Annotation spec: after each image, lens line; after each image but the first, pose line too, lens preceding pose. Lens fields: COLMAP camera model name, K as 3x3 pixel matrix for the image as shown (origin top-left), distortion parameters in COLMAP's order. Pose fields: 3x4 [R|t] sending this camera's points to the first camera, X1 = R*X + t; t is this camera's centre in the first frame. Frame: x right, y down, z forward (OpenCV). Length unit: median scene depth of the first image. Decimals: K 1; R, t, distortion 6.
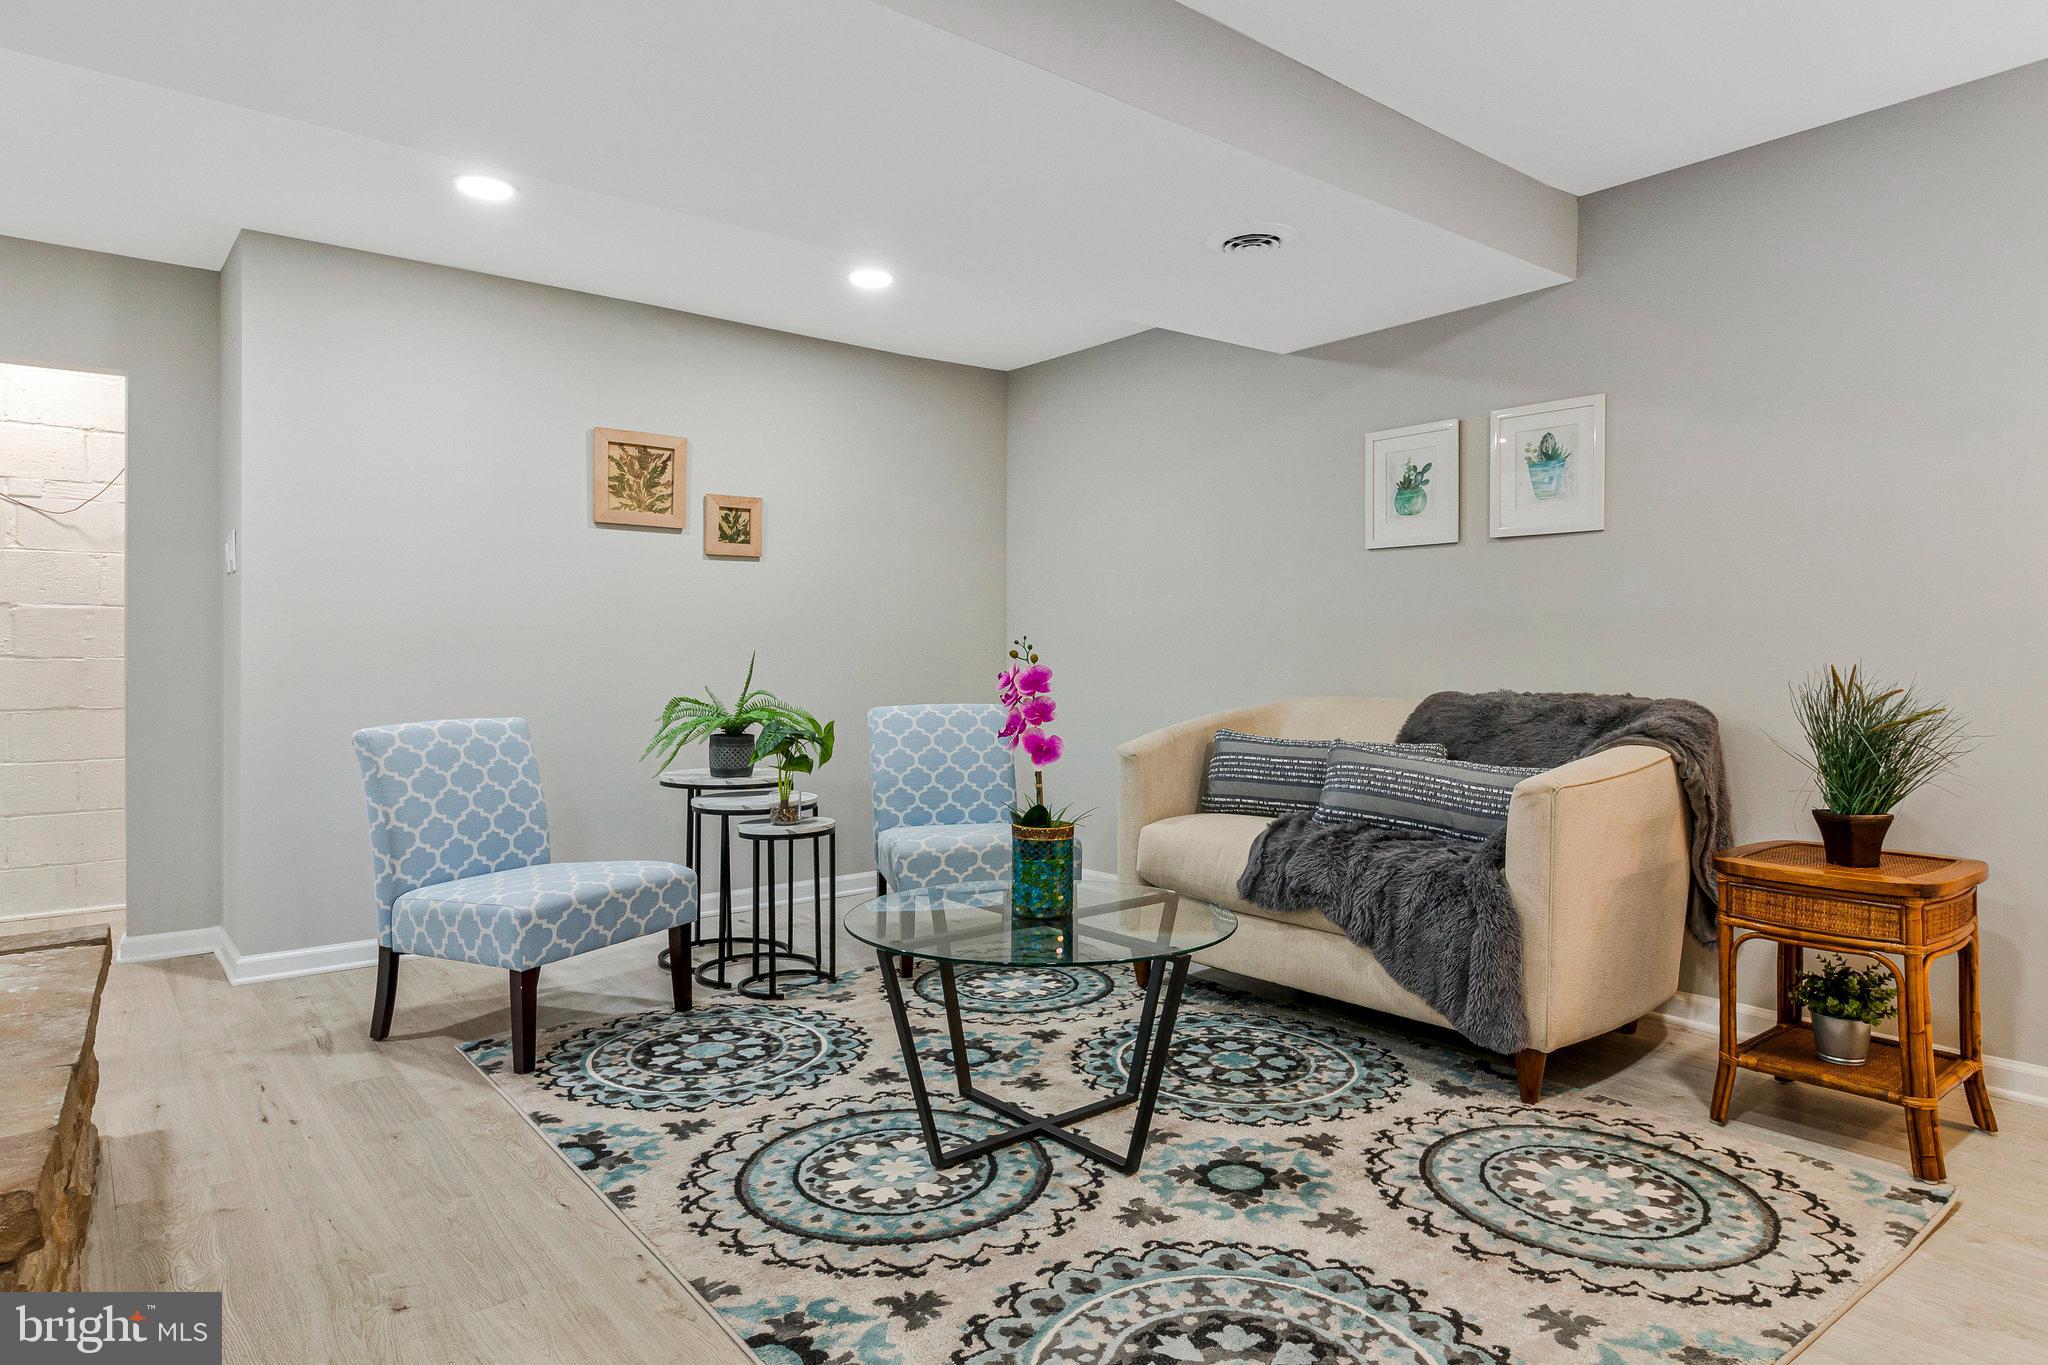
lens RADIAL K [[1194.3, 0, 1027.0], [0, 1194.3, 652.3], [0, 0, 1]] dist [0.000322, 0.000013]
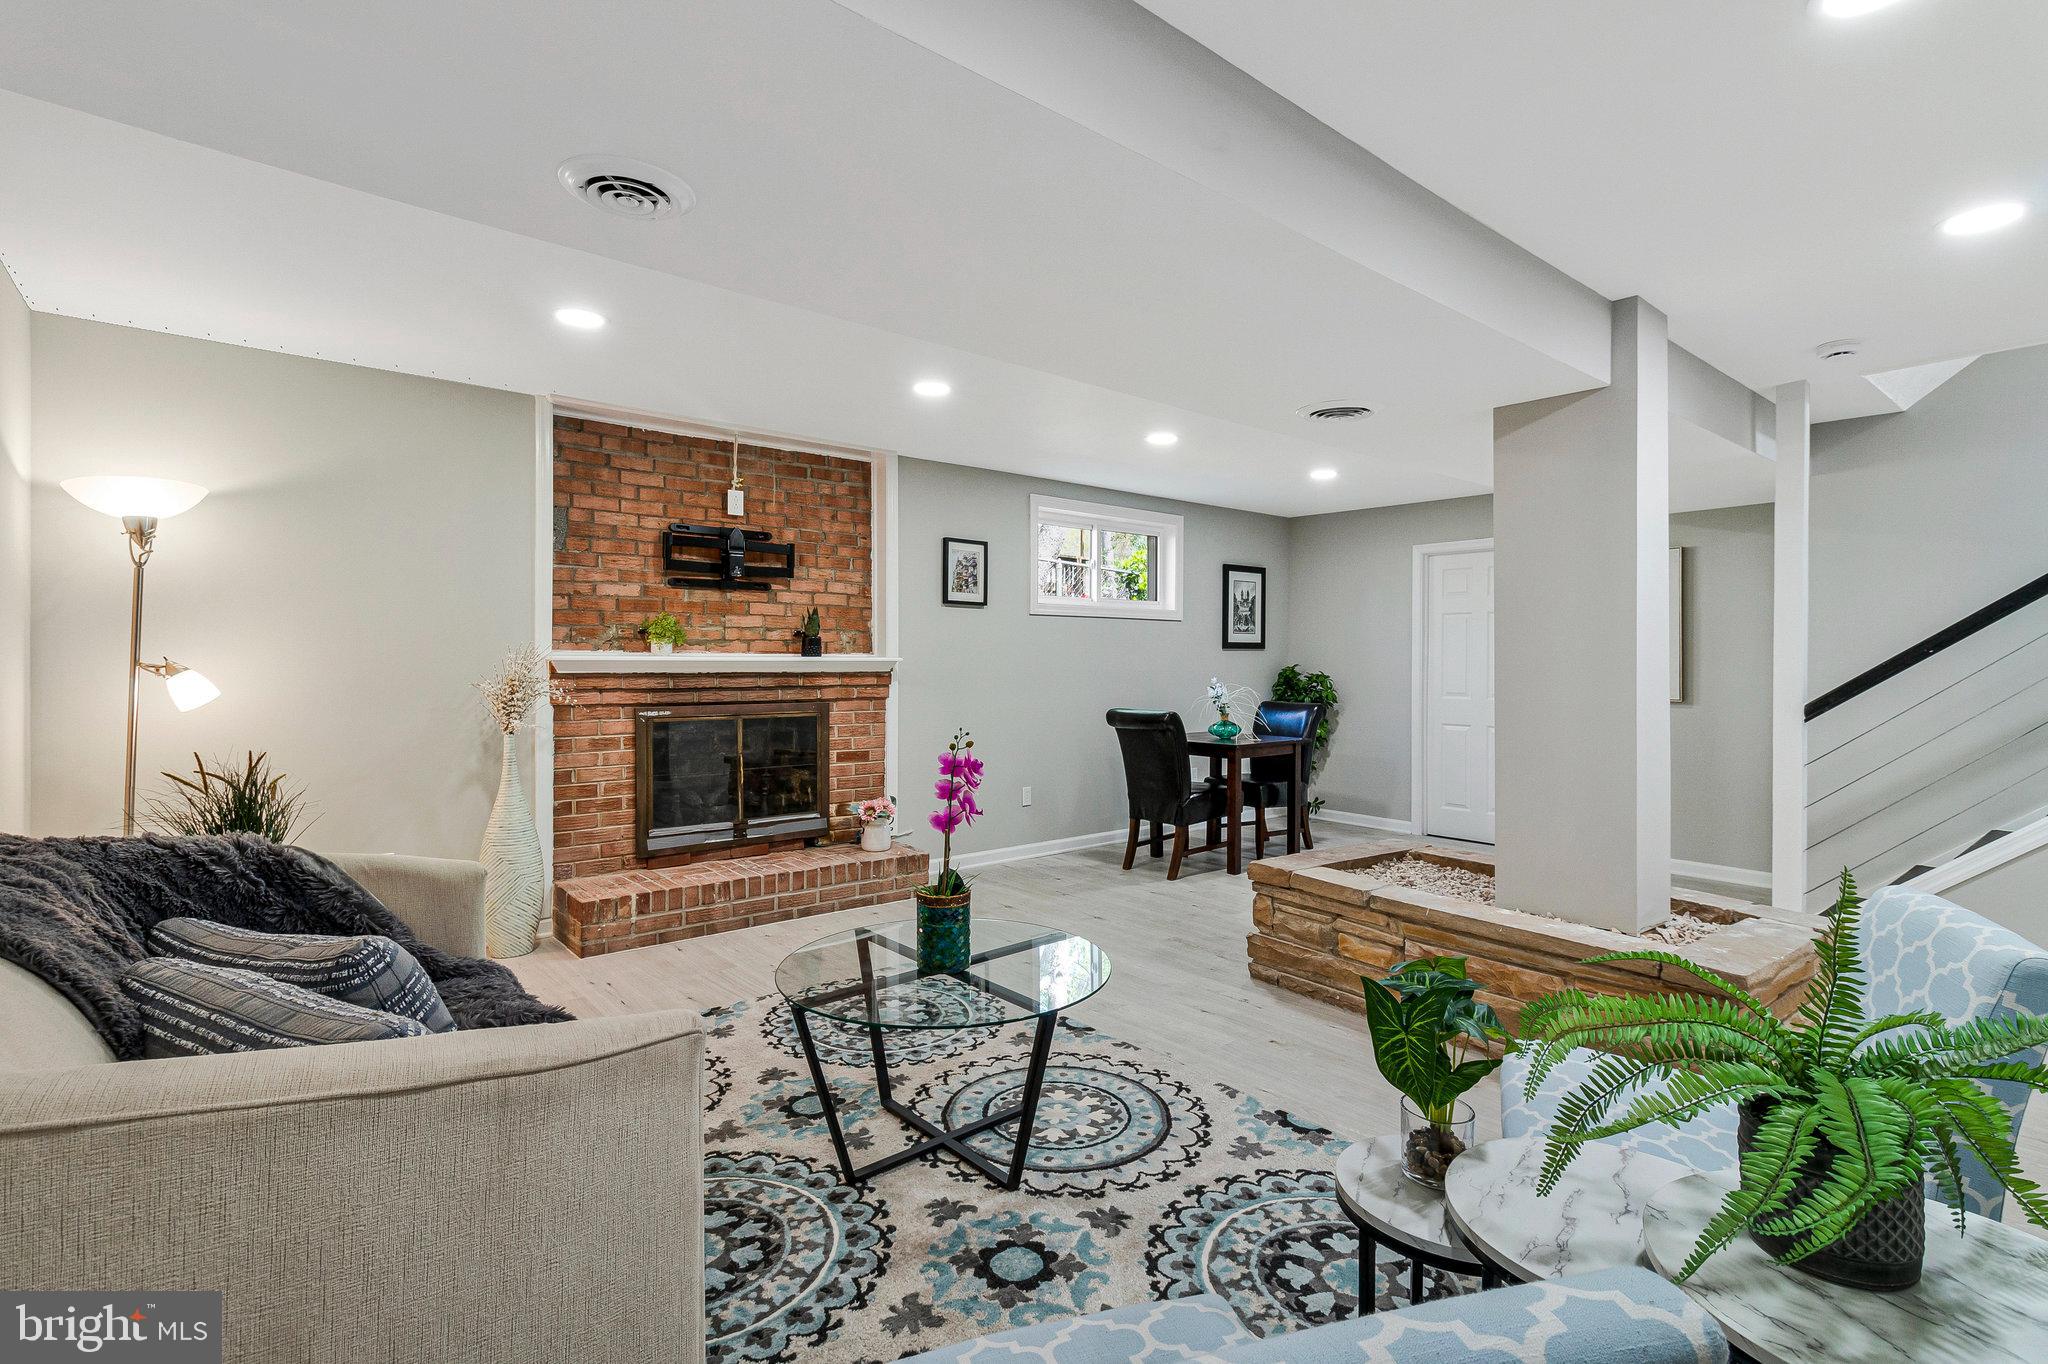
lens RADIAL K [[967.7, 0, 1022.0], [0, 967.7, 673.5], [0, 0, 1]] dist [0.005911, 0.000809]
pose [[-0.999955, -0.003224, -0.008957, -0.044594], [-0.003326, 0.999929, 0.011474, -0.060677], [0.008920, 0.011504, -0.999894, 1.573815]]
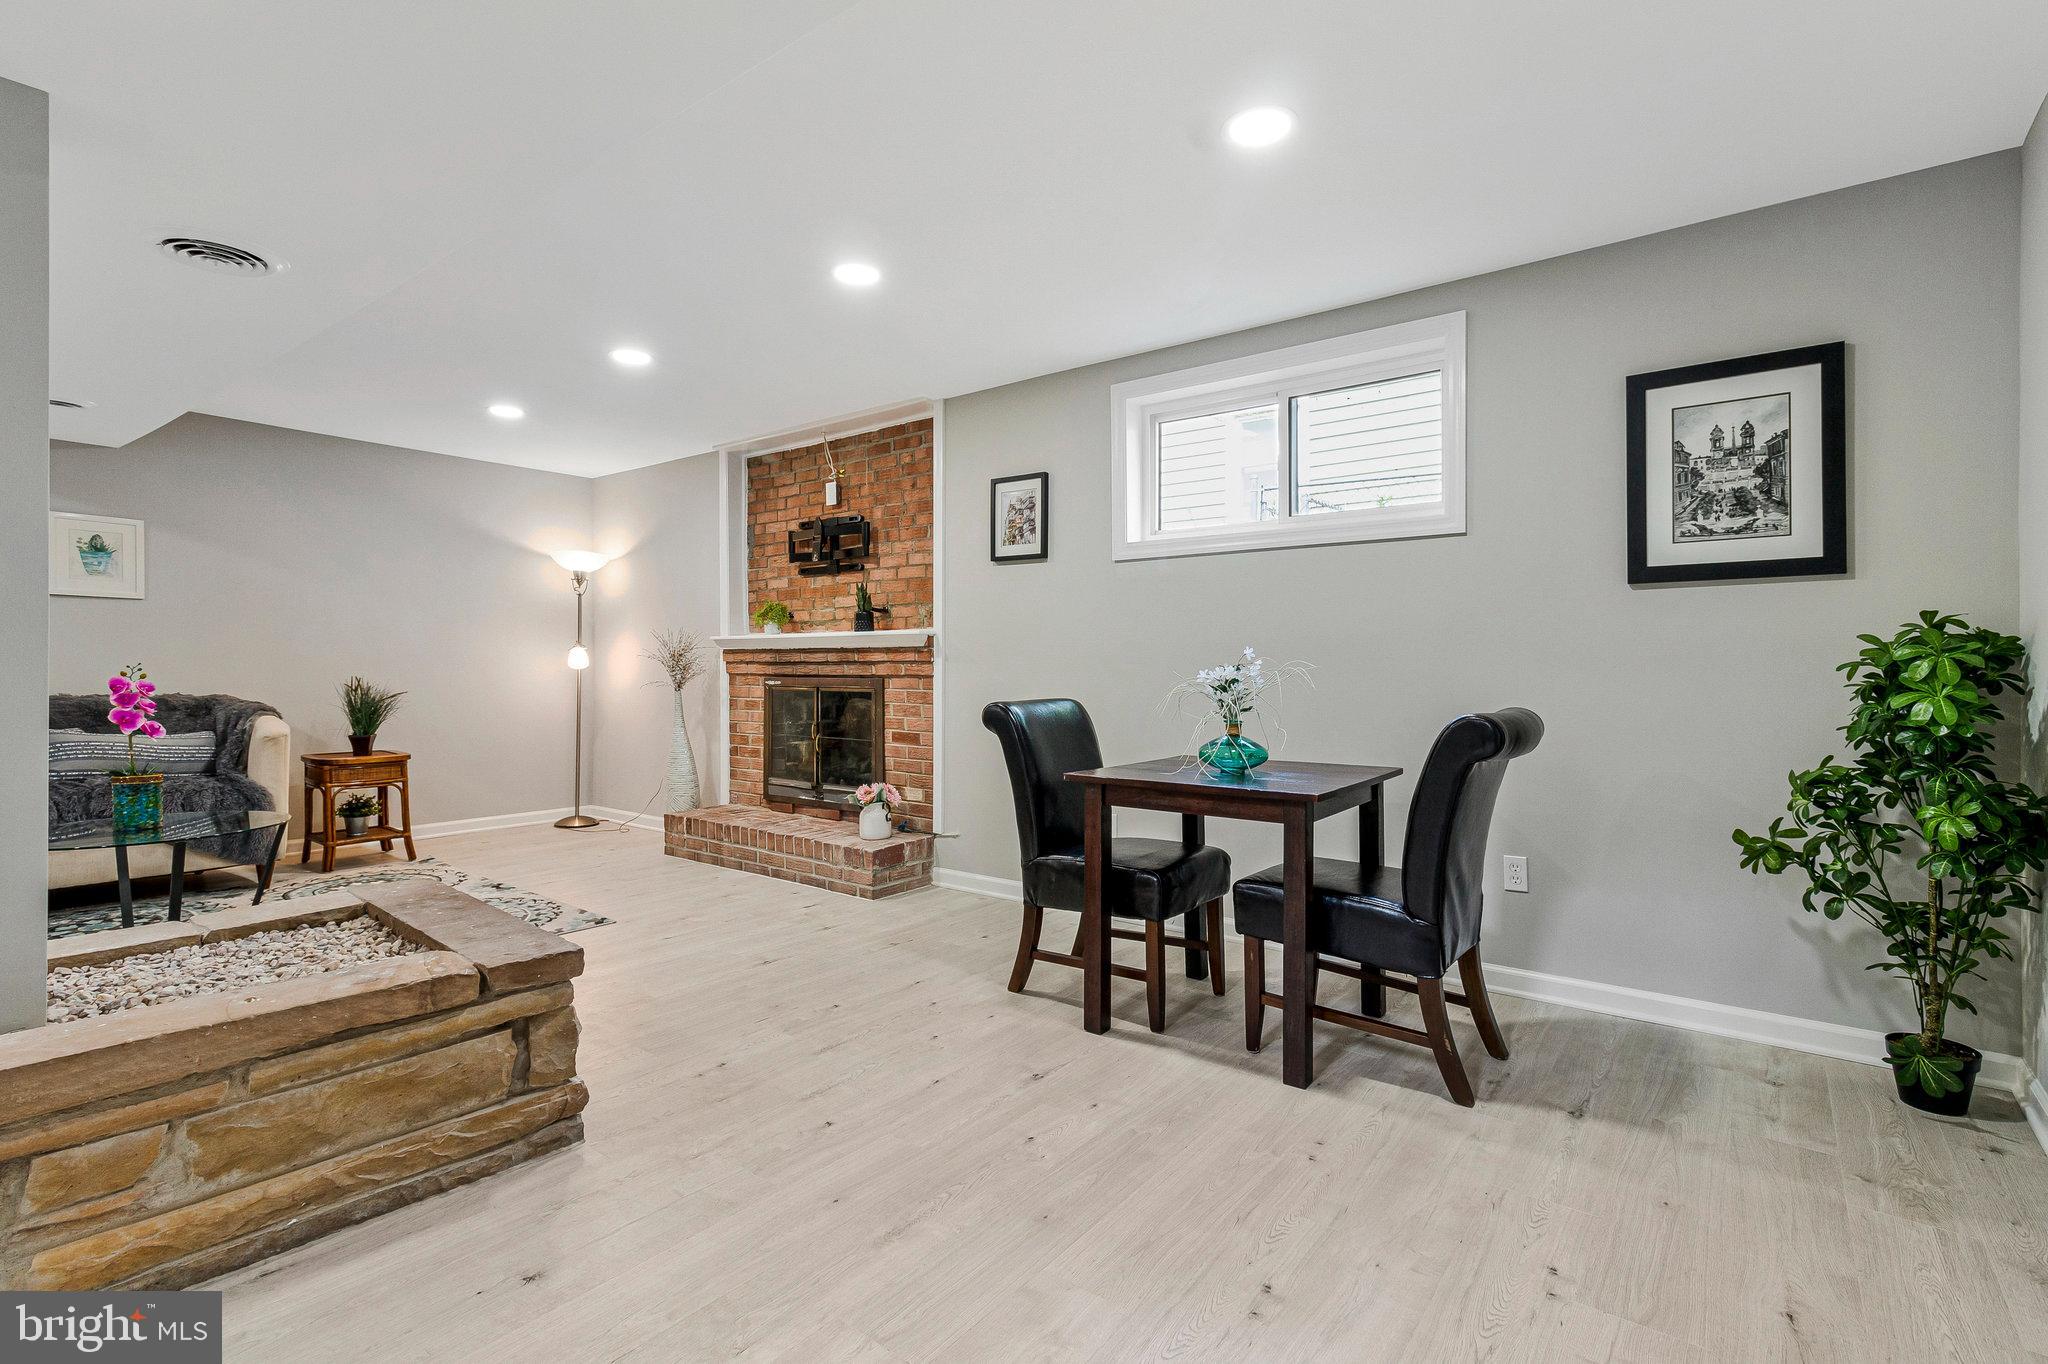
lens RADIAL K [[959.7, 0, 1034.3], [0, 959.7, 667.1], [0, 0, 1]] dist [0.014325, 0.000052]
pose [[-0.227723, 0.000837, 0.973726, -1.303239], [-0.006061, 0.999979, -0.002277, -0.009864], [-0.973707, -0.006420, -0.227713, 0.072740]]
